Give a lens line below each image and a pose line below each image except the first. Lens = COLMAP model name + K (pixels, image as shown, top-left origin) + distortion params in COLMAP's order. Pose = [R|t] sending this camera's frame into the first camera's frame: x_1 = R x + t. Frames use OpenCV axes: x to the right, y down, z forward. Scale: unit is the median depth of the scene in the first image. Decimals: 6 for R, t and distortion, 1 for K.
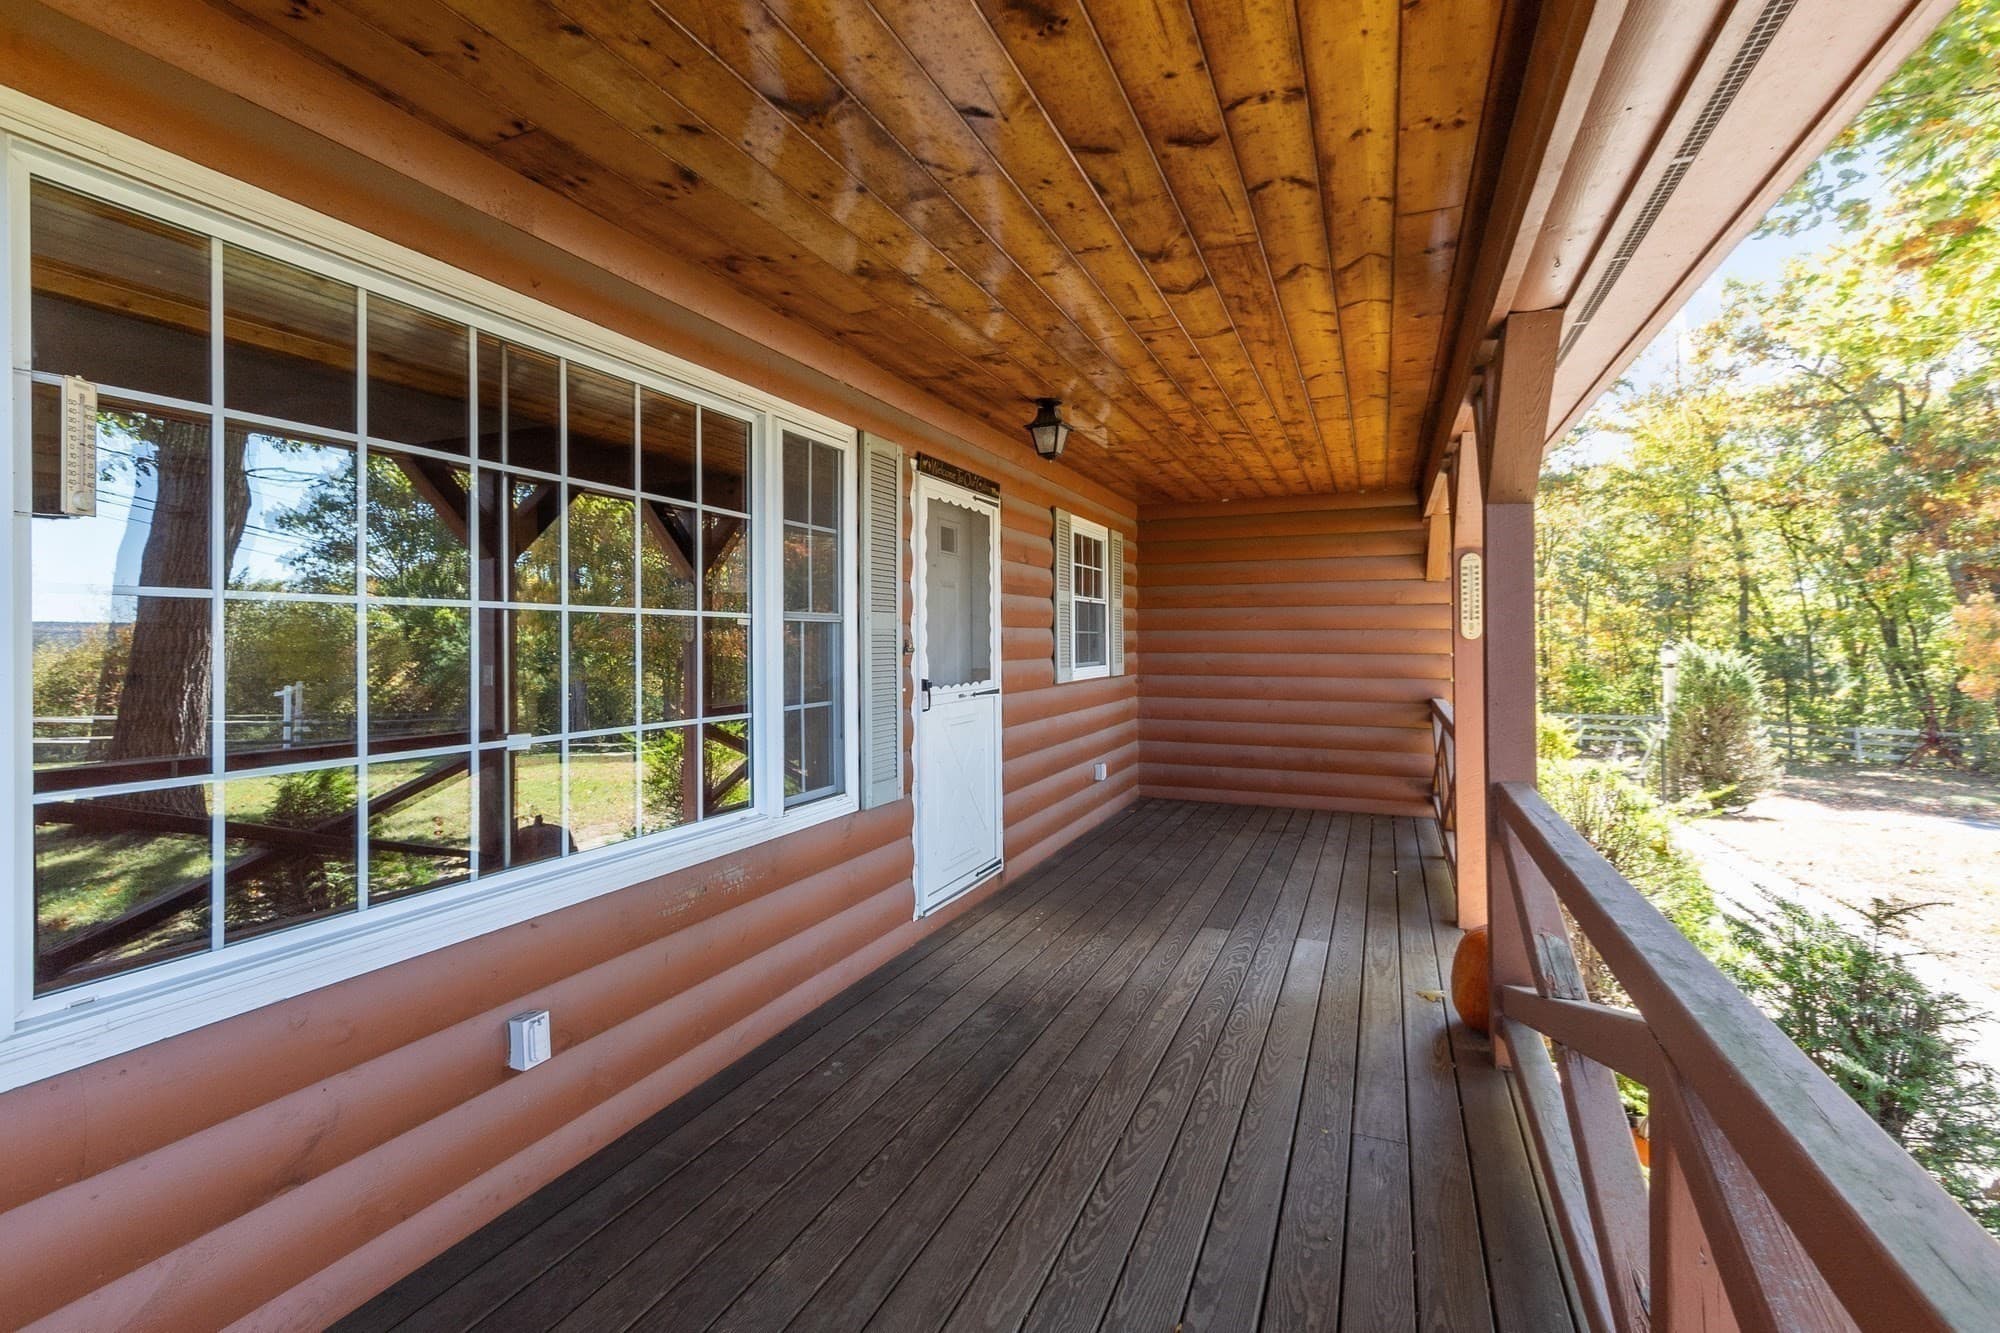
lens RADIAL K [[878.5, 0, 1006.5], [0, 878.5, 645.9], [0, 0, 1]] dist [0.000014, -0.000084]
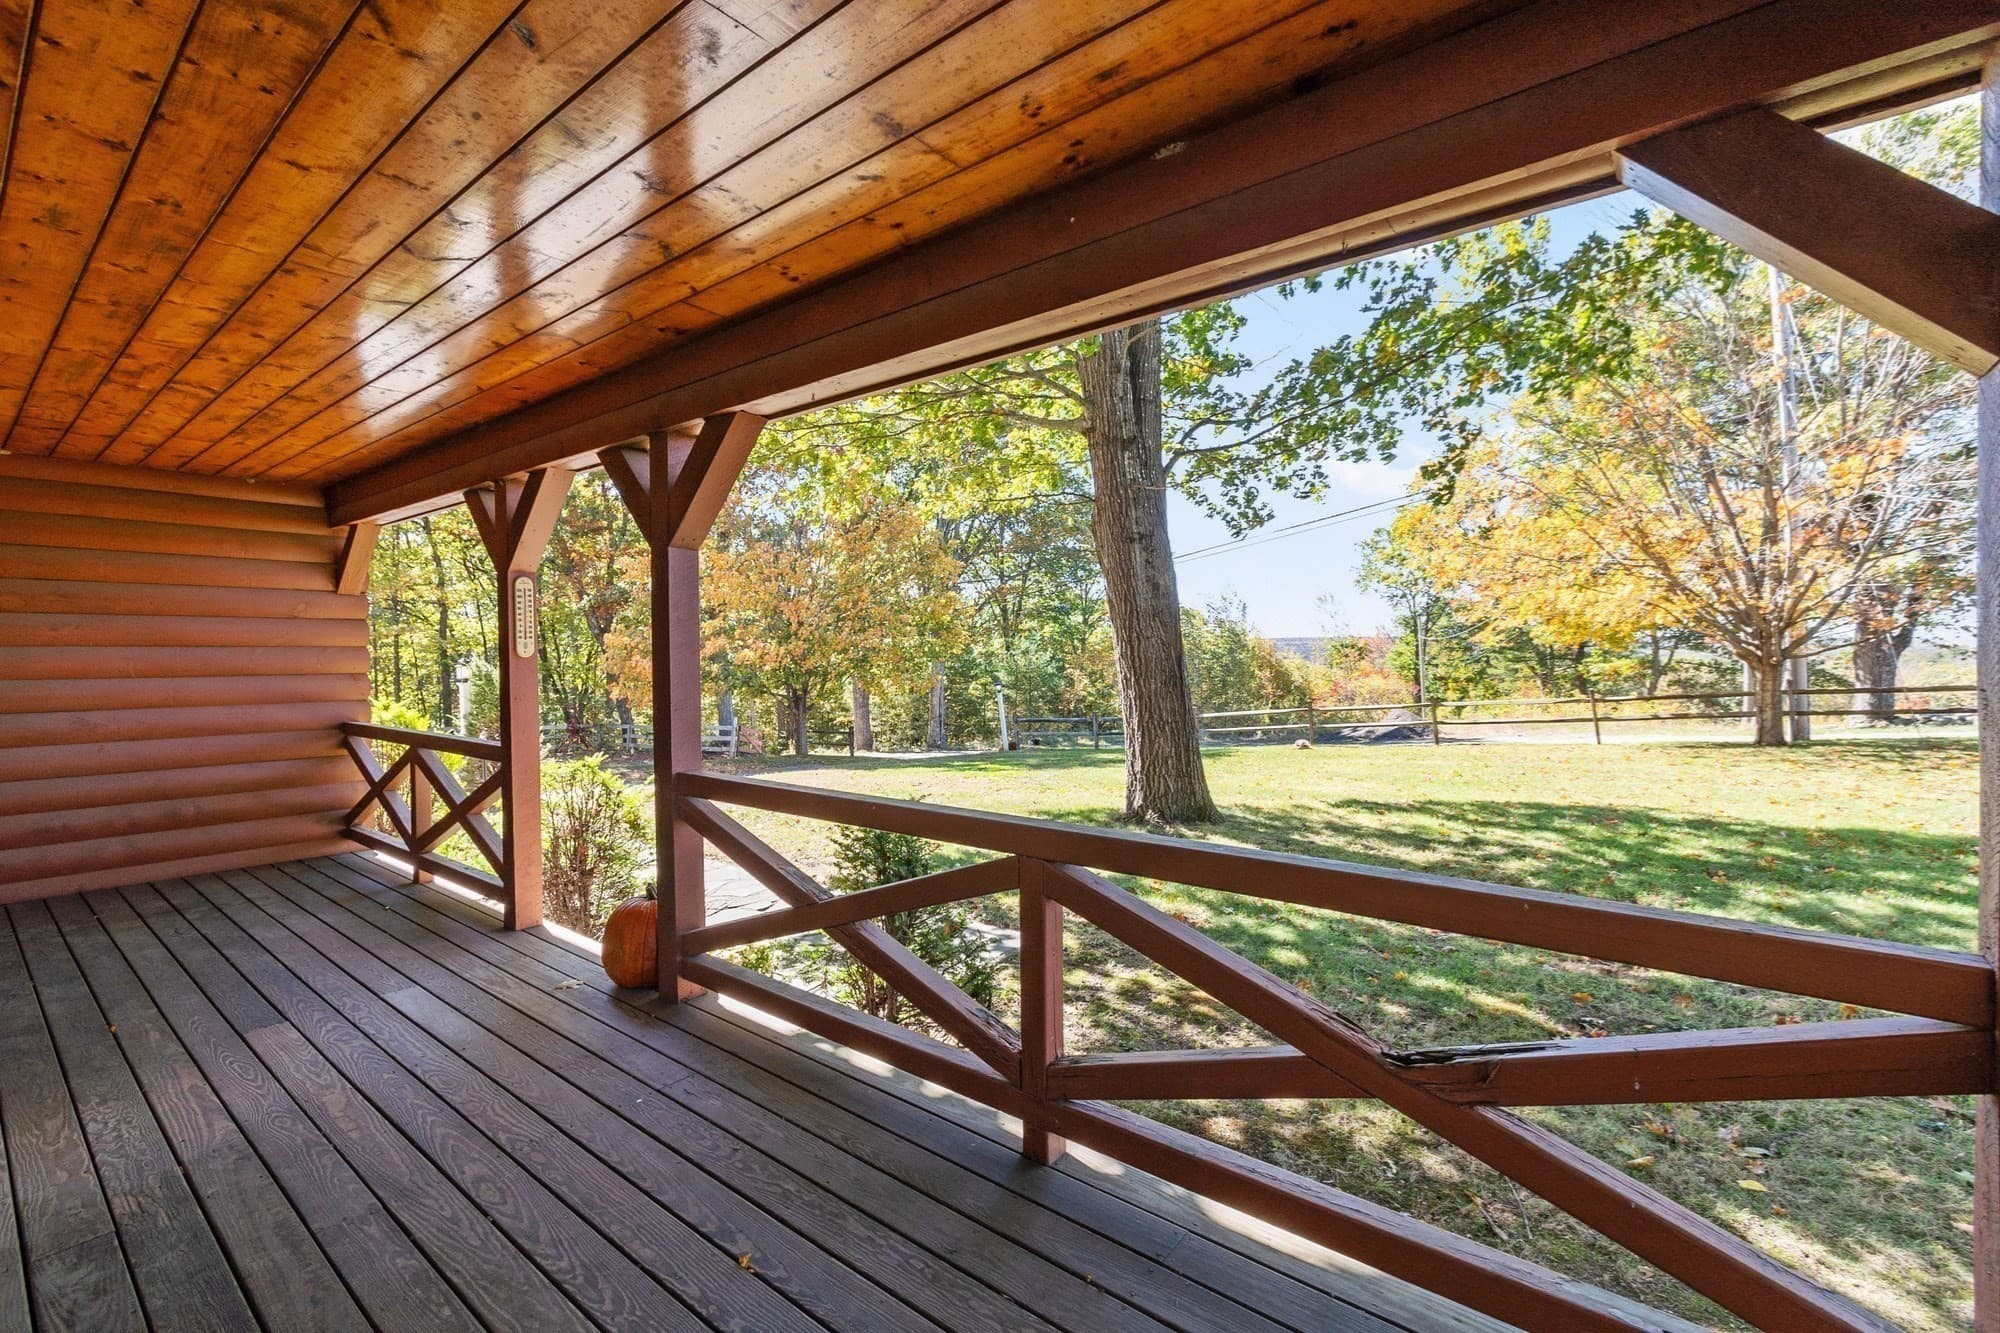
lens RADIAL K [[865.8, 0, 1003.4], [0, 865.8, 687.7], [0, 0, 1]] dist [0.001246, 0.000181]
pose [[0.263119, -0.040963, 0.963893, -0.208601], [0.012578, 0.999159, 0.039028, -0.003341], [-0.964681, 0.001855, 0.263413, 0.098882]]
